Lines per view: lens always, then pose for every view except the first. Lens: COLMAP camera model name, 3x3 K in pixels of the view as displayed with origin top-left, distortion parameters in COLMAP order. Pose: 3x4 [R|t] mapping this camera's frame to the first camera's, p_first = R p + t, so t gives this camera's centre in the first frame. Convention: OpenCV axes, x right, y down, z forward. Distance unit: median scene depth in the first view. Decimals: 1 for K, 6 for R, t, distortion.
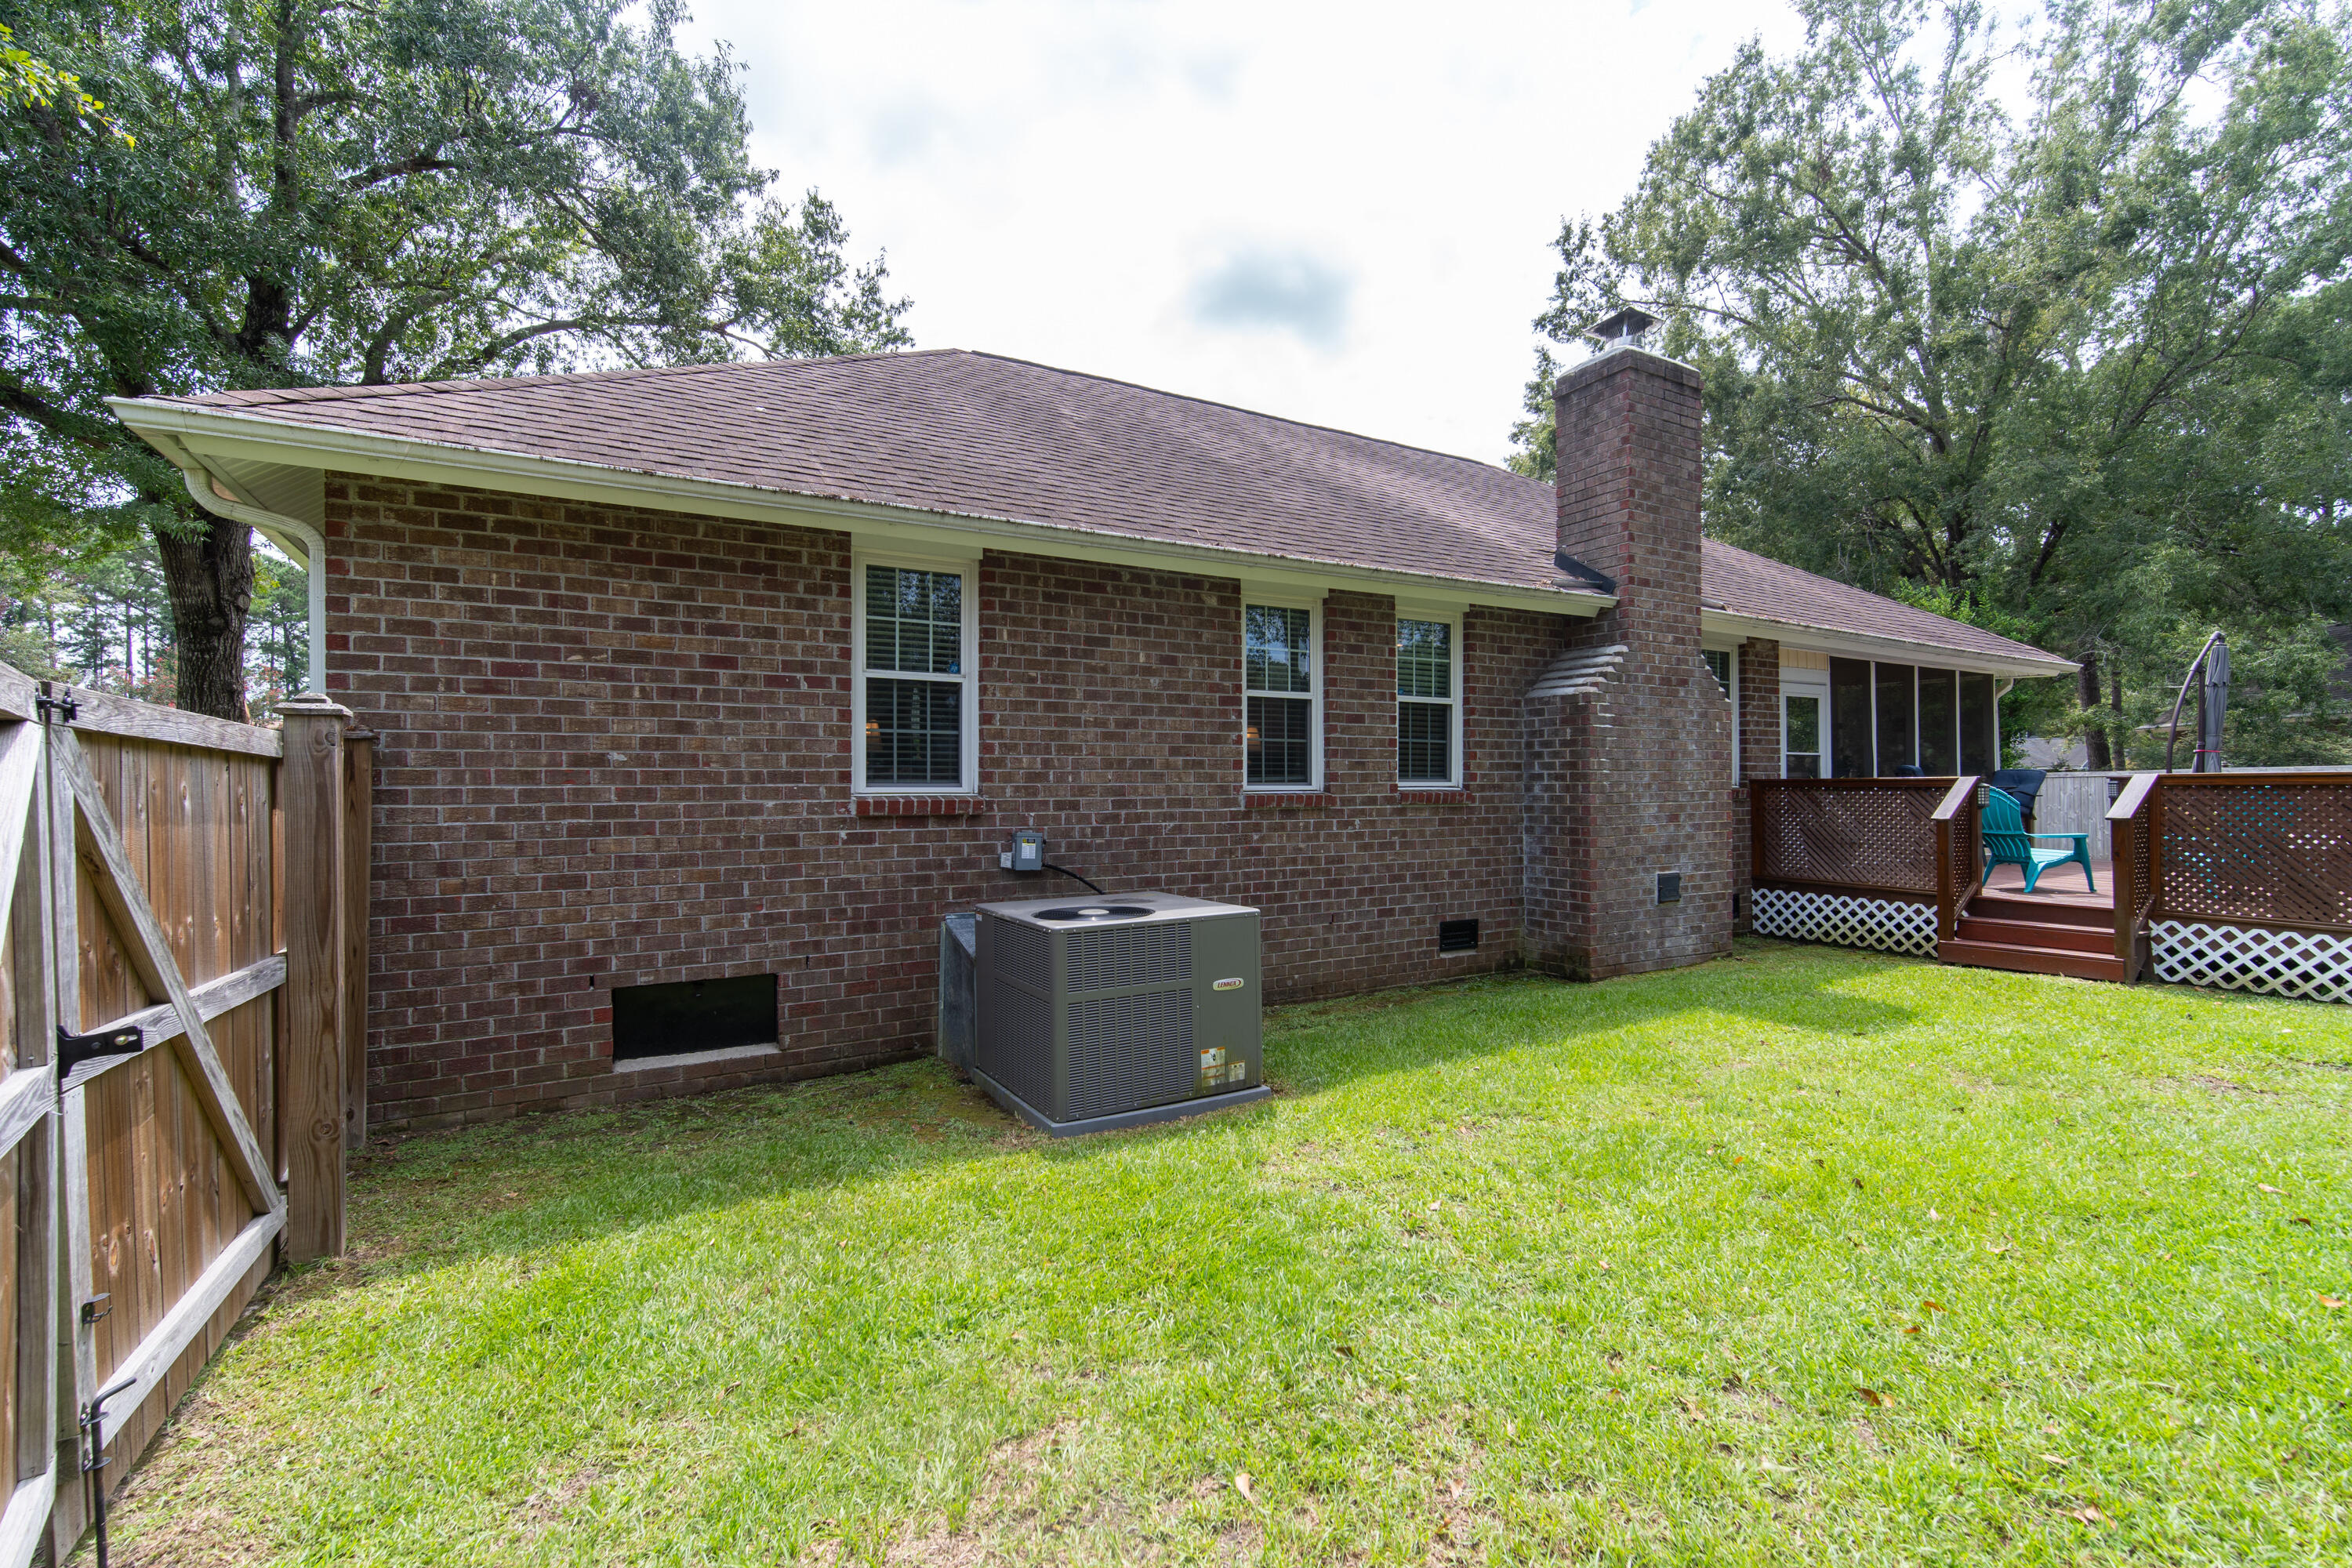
lens RADIAL K [[1053.5, 0, 1177.6], [0, 1053.5, 780.9], [0, 0, 1]] dist [0.004325, 0.000318]
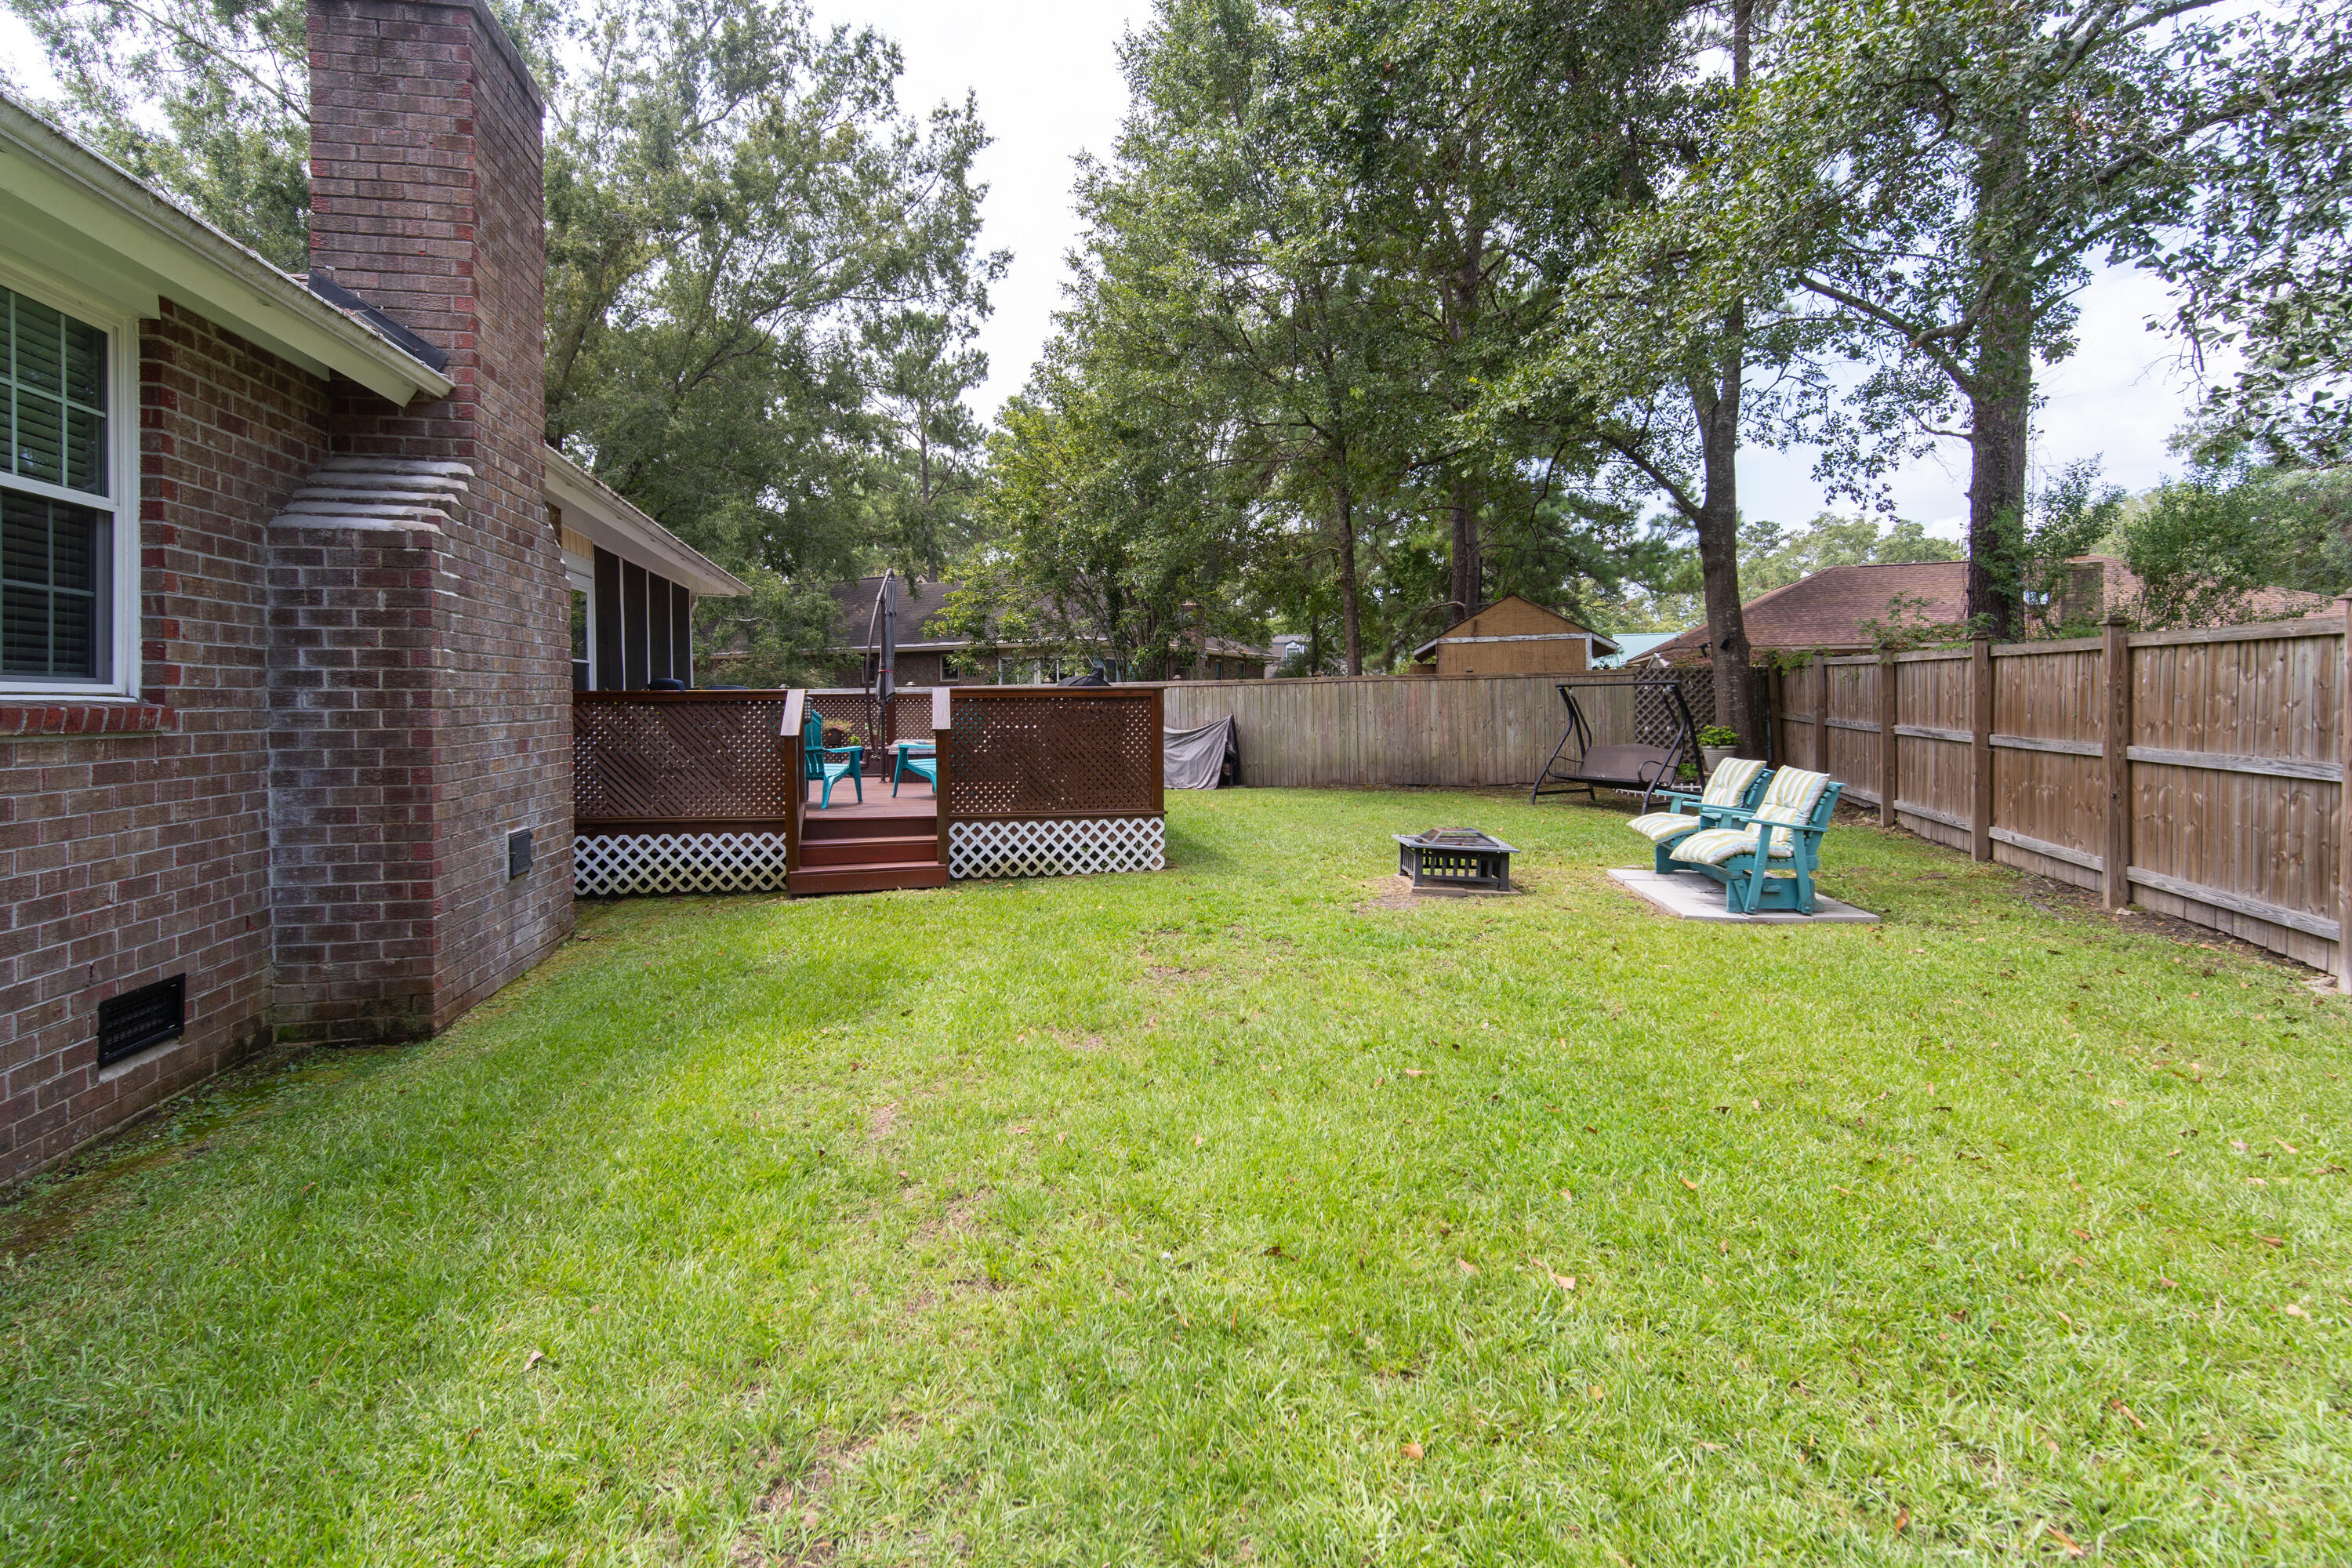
lens RADIAL K [[1053.5, 0, 1145.6], [0, 1053.5, 708.8], [0, 0, 1]] dist [0.004325, 0.000318]
pose [[0.334387, -0.004475, 0.942425, -0.019089], [-0.000744, 0.999987, 0.005012, 0.008875], [-0.942436, -0.002378, 0.334379, 0.429892]]
